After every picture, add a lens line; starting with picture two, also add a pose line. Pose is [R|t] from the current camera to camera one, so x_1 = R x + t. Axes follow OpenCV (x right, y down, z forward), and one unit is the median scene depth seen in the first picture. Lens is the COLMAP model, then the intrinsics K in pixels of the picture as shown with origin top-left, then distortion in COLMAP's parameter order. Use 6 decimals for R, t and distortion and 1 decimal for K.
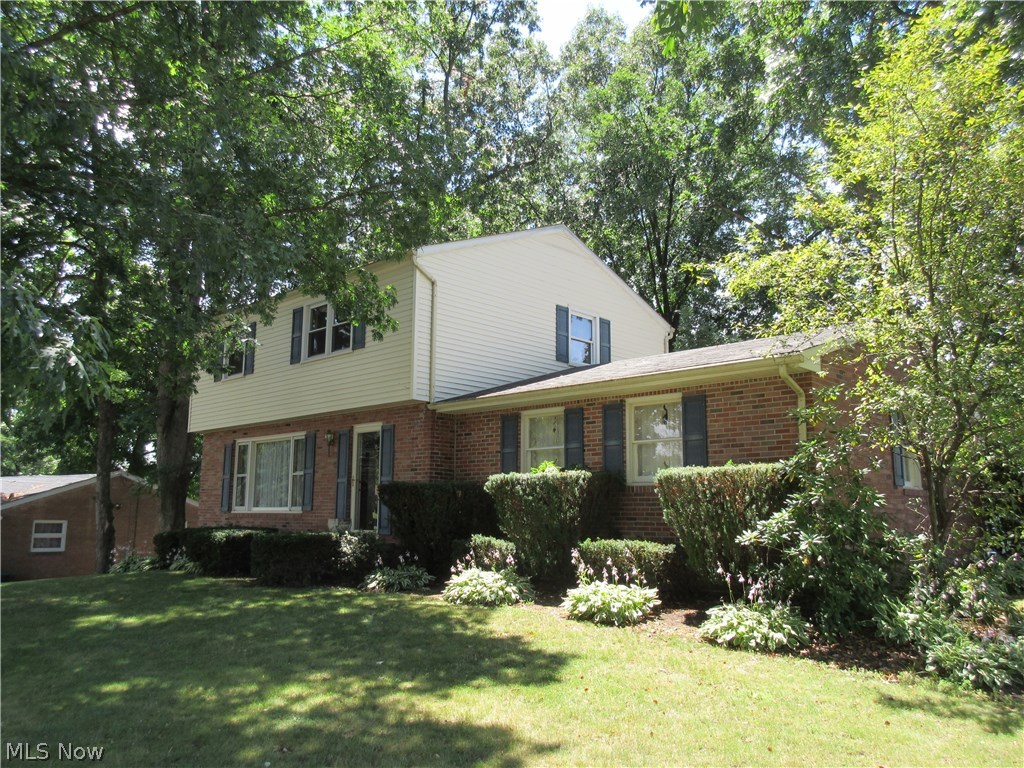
lens RADIAL K [[839.9, 0, 512.0], [0, 839.9, 384.0], [0, 0, 1]] dist [0.003296, 0.002091]
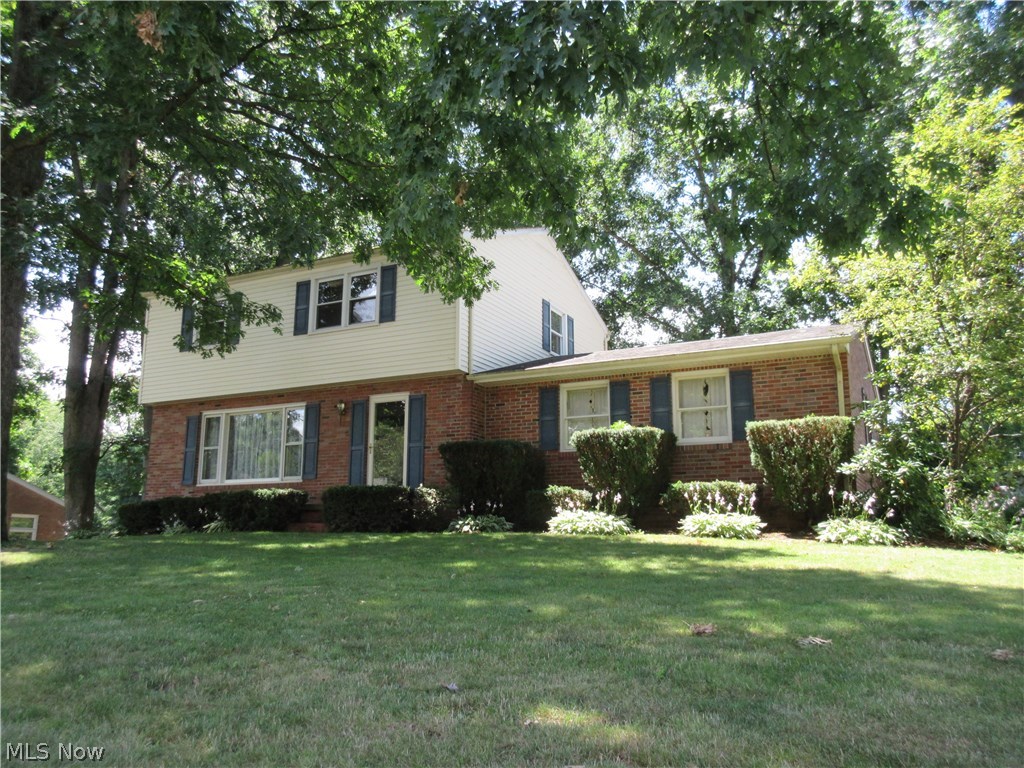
lens RADIAL K [[839.9, 0, 512.0], [0, 839.9, 384.0], [0, 0, 1]] dist [0.003296, 0.002091]
pose [[0.953963, 0.053729, 0.295072, -0.364619], [-0.043193, 0.998179, -0.042114, 0.078656], [-0.296798, 0.027430, 0.954546, -0.054305]]
